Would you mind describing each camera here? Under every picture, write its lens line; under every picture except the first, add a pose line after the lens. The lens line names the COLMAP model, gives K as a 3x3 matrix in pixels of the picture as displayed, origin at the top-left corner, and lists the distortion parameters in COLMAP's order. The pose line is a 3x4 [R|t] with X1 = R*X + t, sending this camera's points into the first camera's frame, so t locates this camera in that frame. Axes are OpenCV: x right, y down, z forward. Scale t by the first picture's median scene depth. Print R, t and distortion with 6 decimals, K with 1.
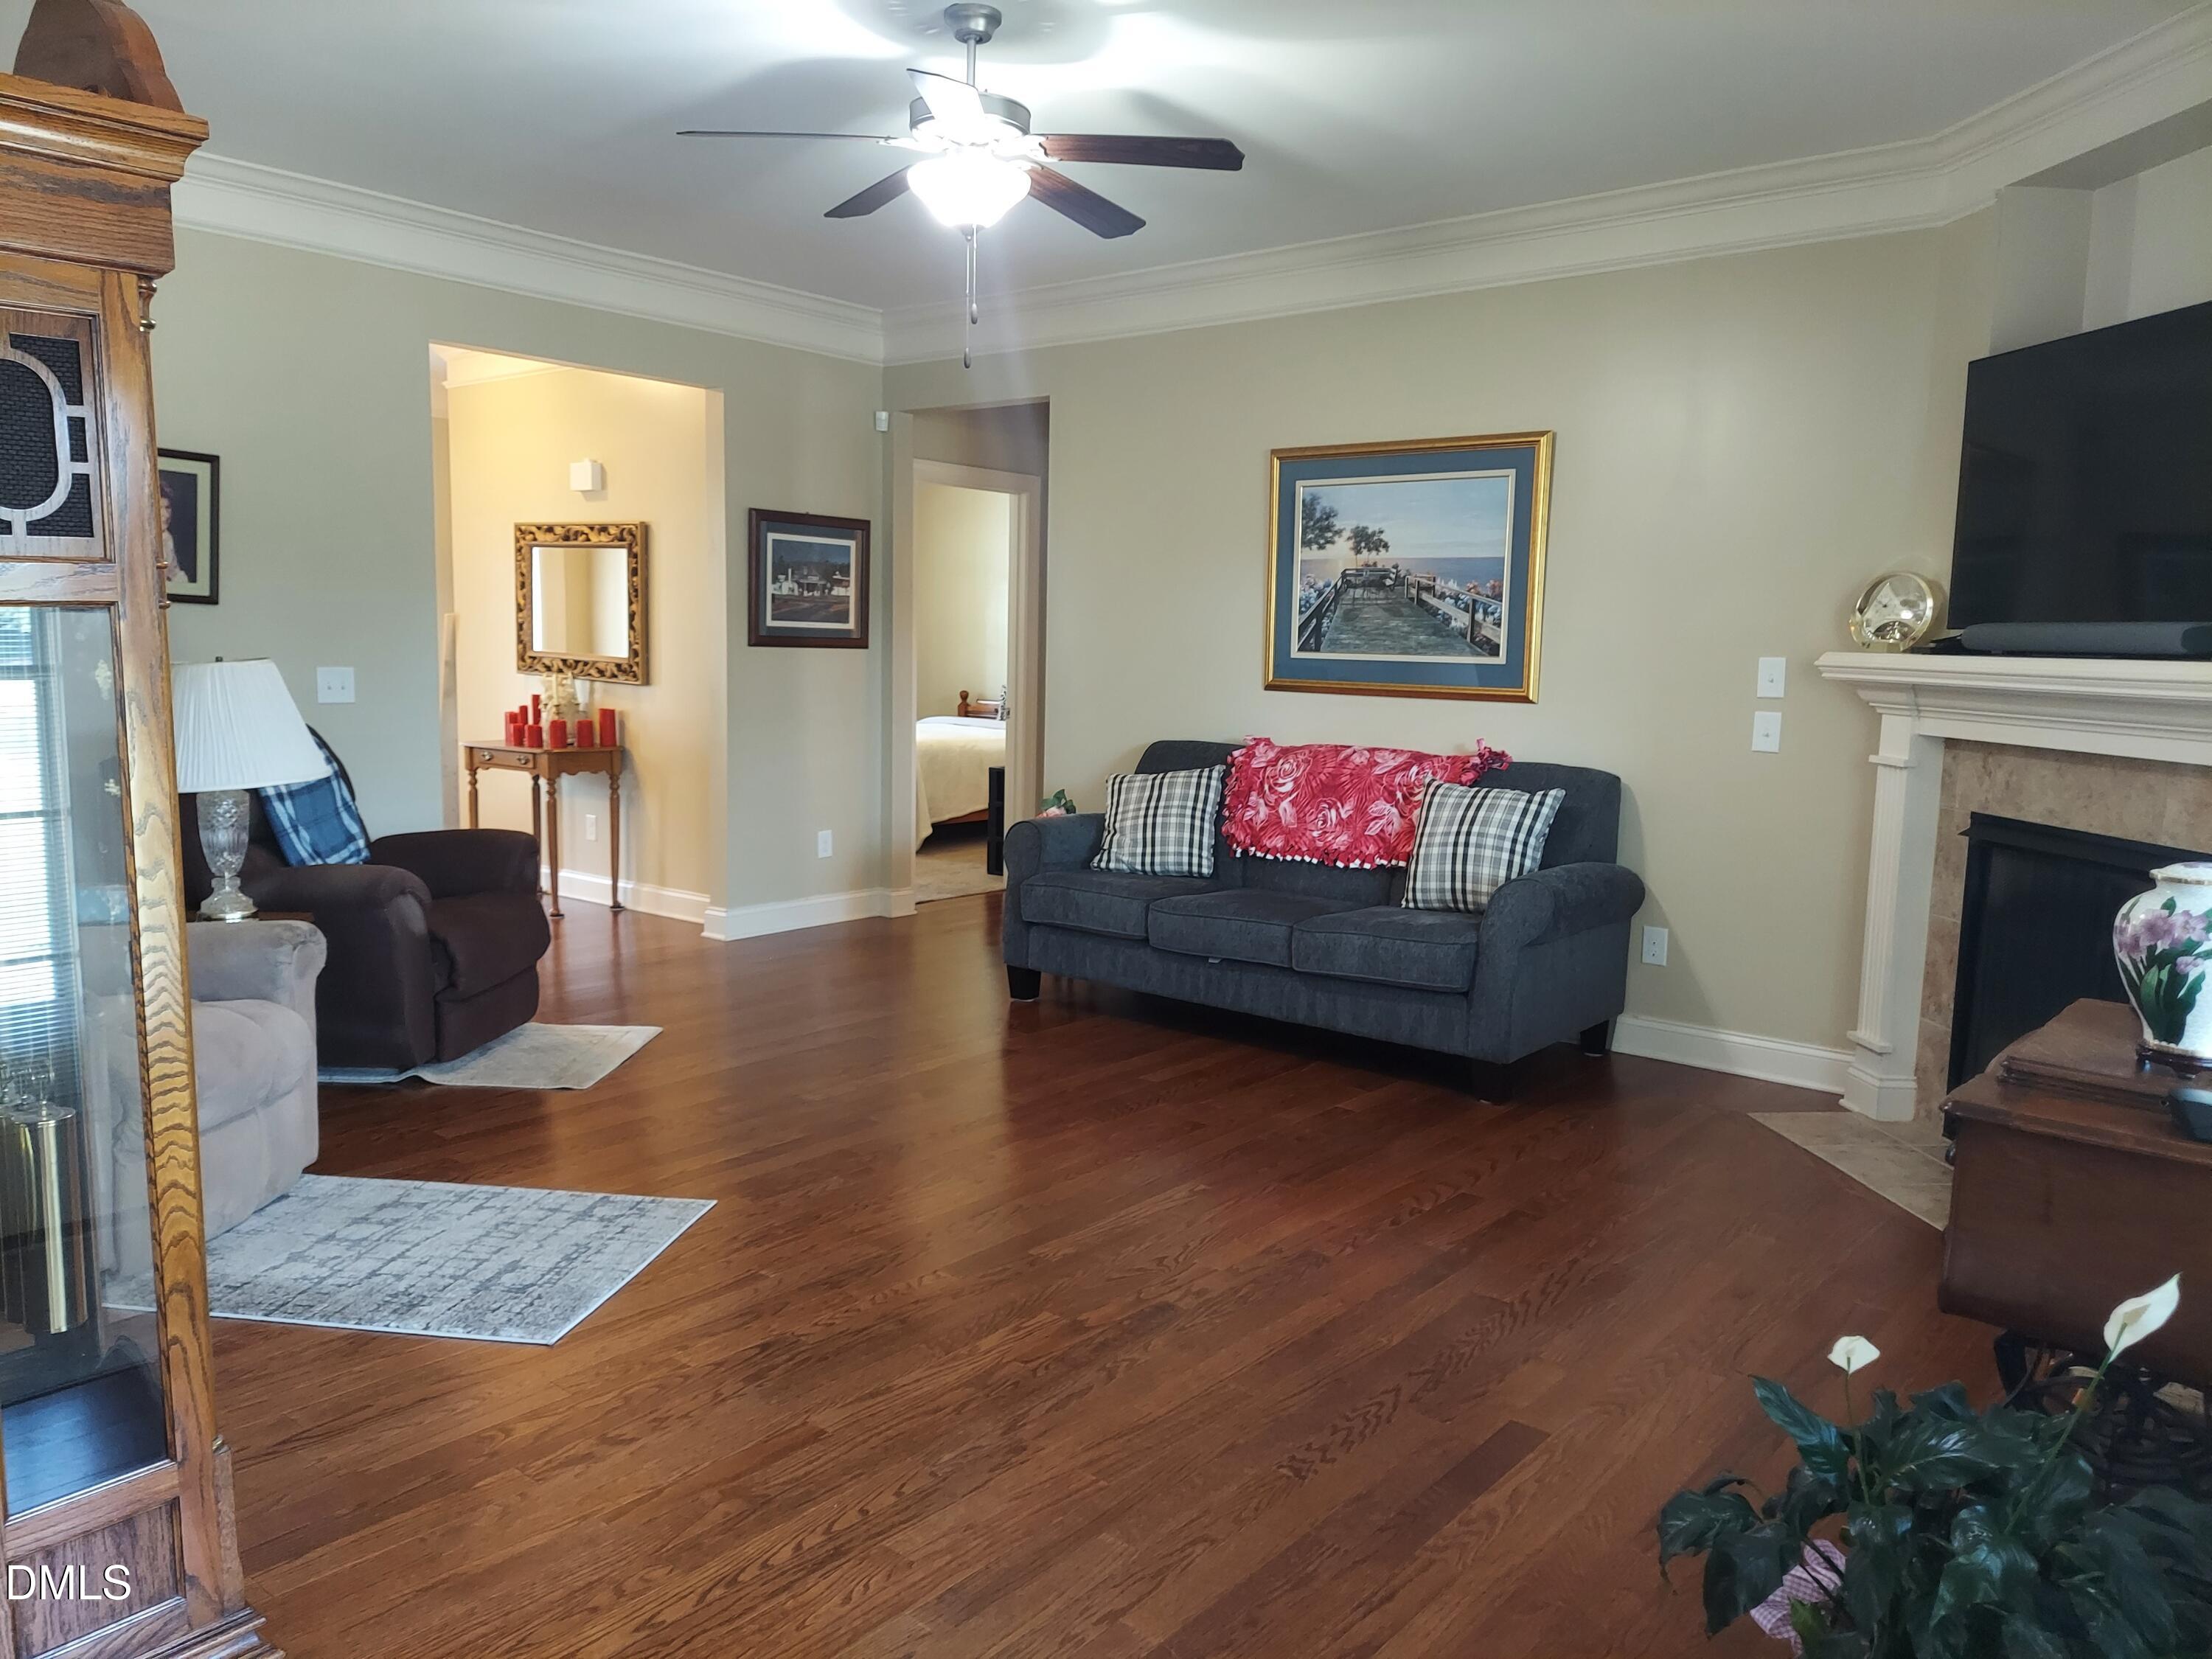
lens RADIAL K [[1598.3, 0, 1105.6], [0, 1598.3, 835.0], [0, 0, 1]] dist [0.070311, -0.067510]
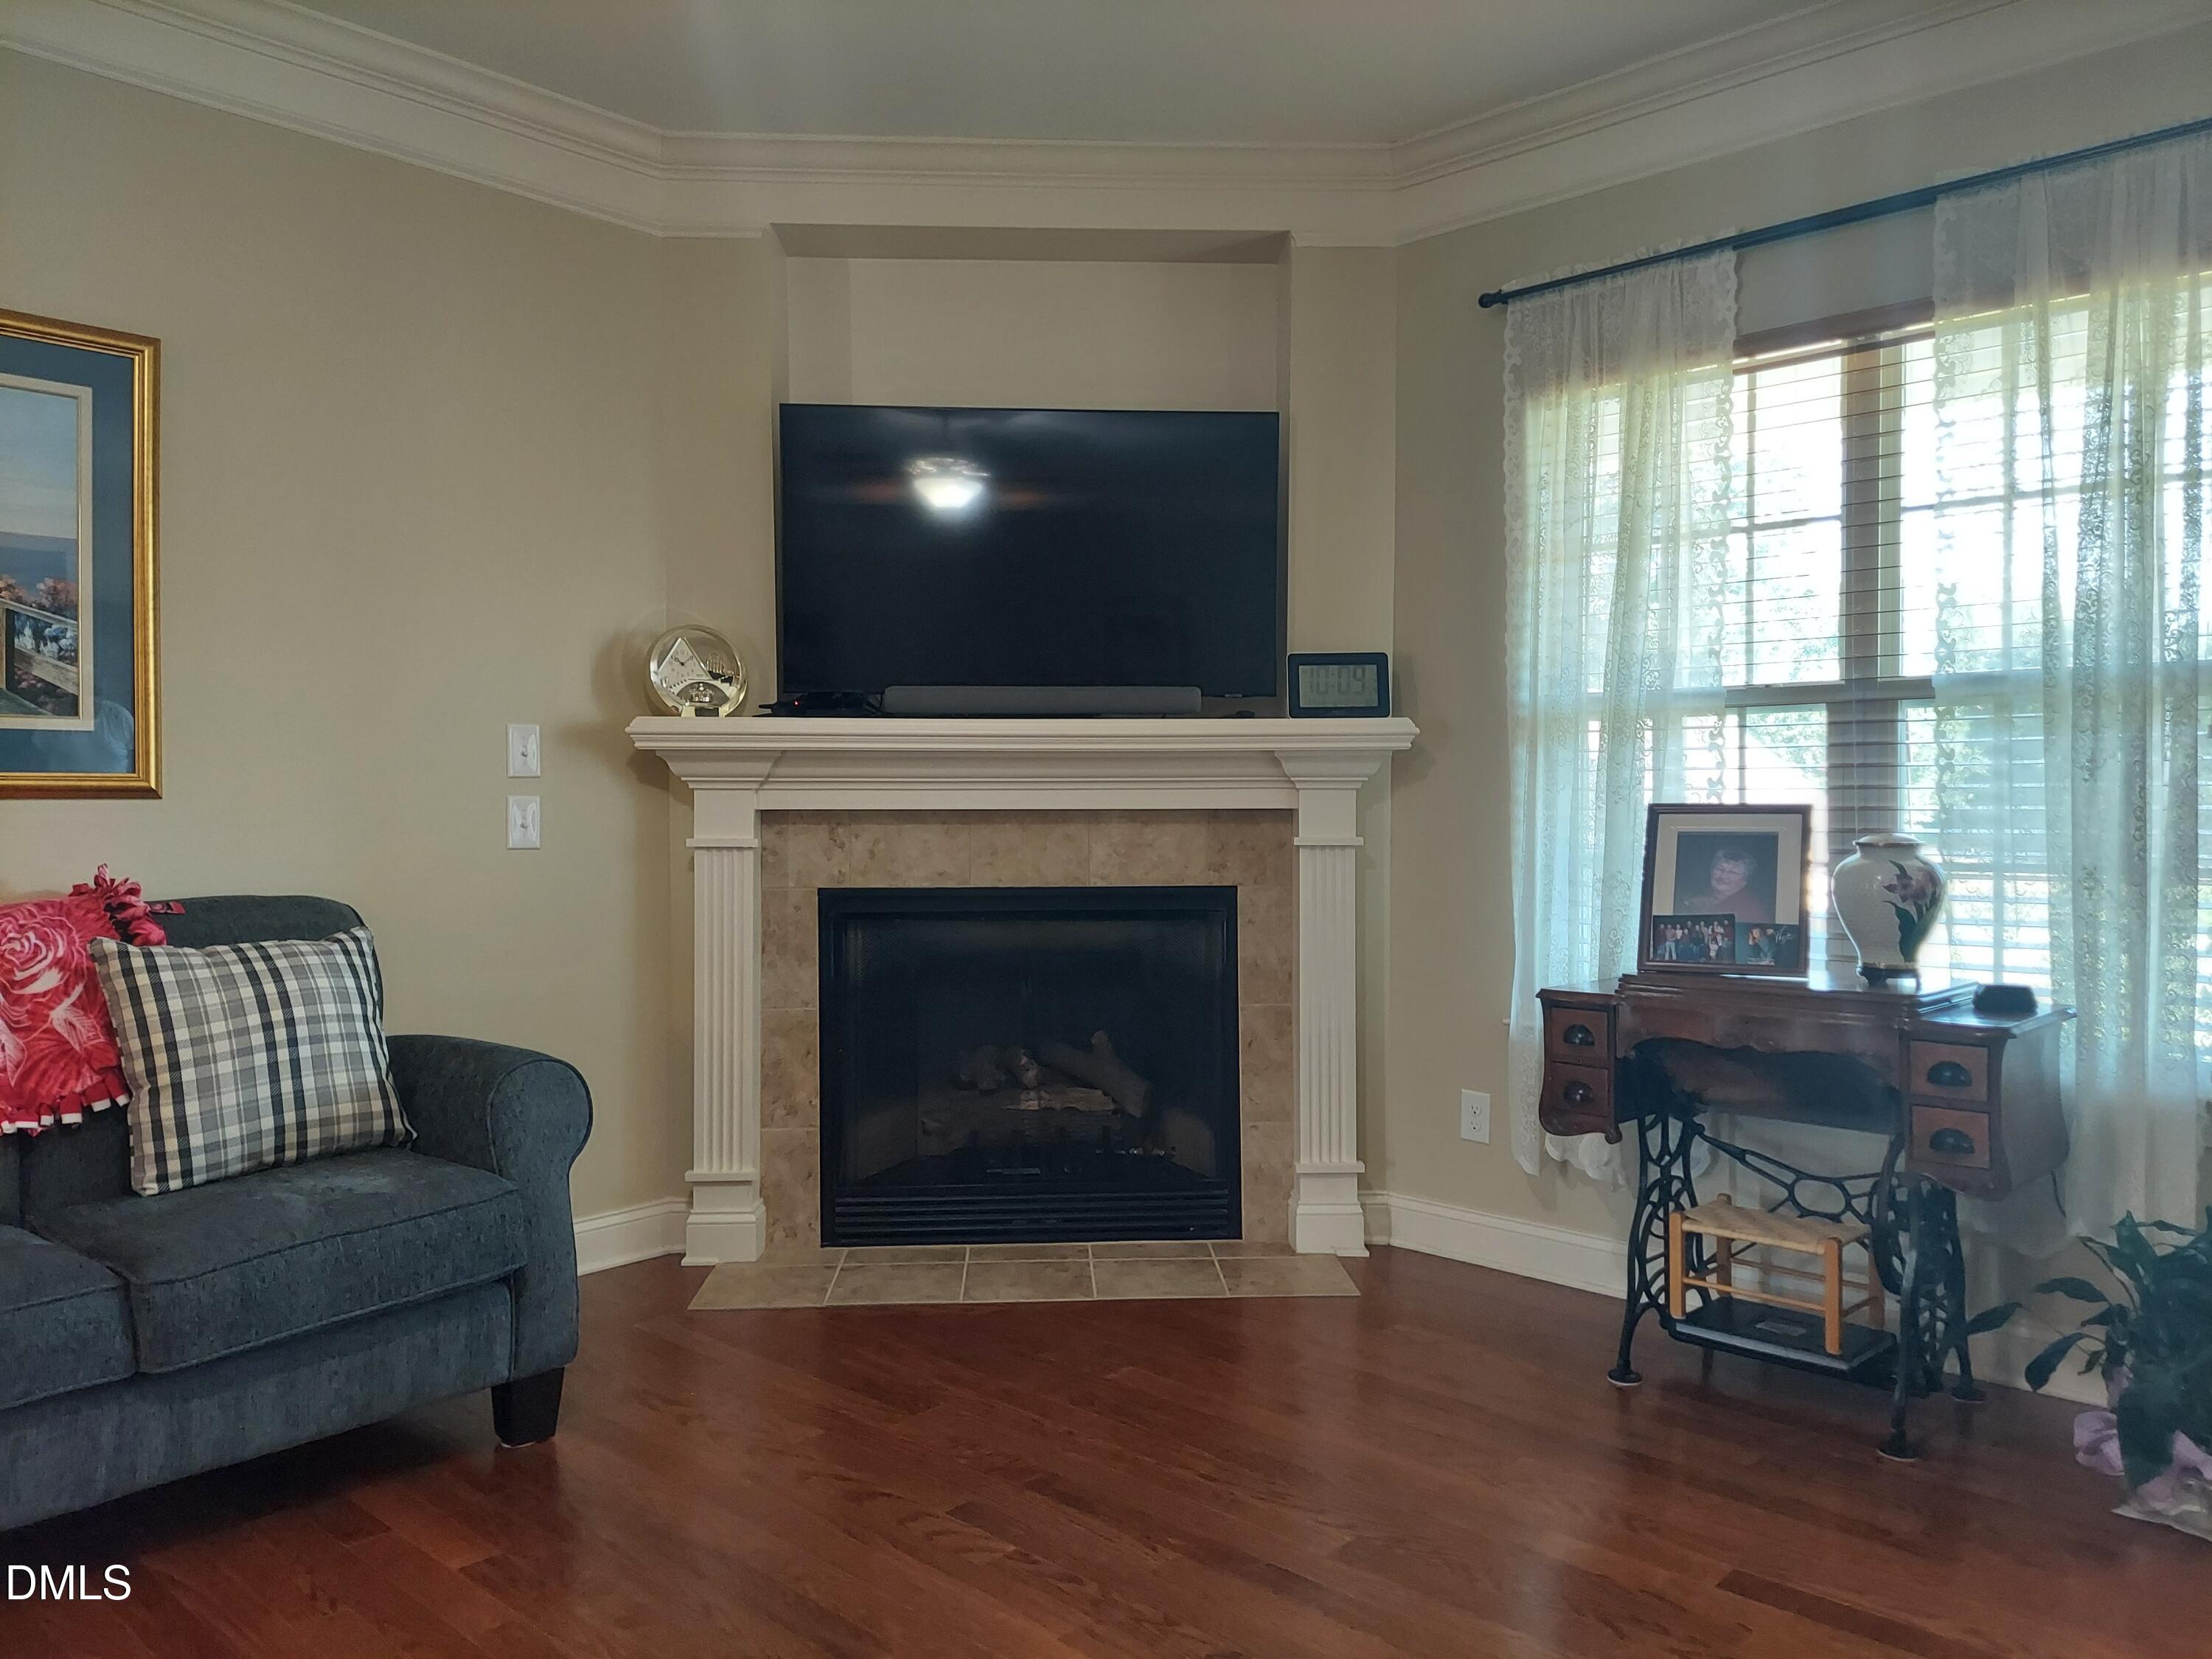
lens RADIAL K [[1598.3, 0, 1103.2], [0, 1598.3, 821.3], [0, 0, 1]] dist [0.070311, -0.067510]
pose [[0.050189, -0.038930, 0.997981, -0.328830], [0.126539, 0.991435, 0.032311, -0.053893], [-0.990691, 0.124662, 0.054685, 0.687341]]
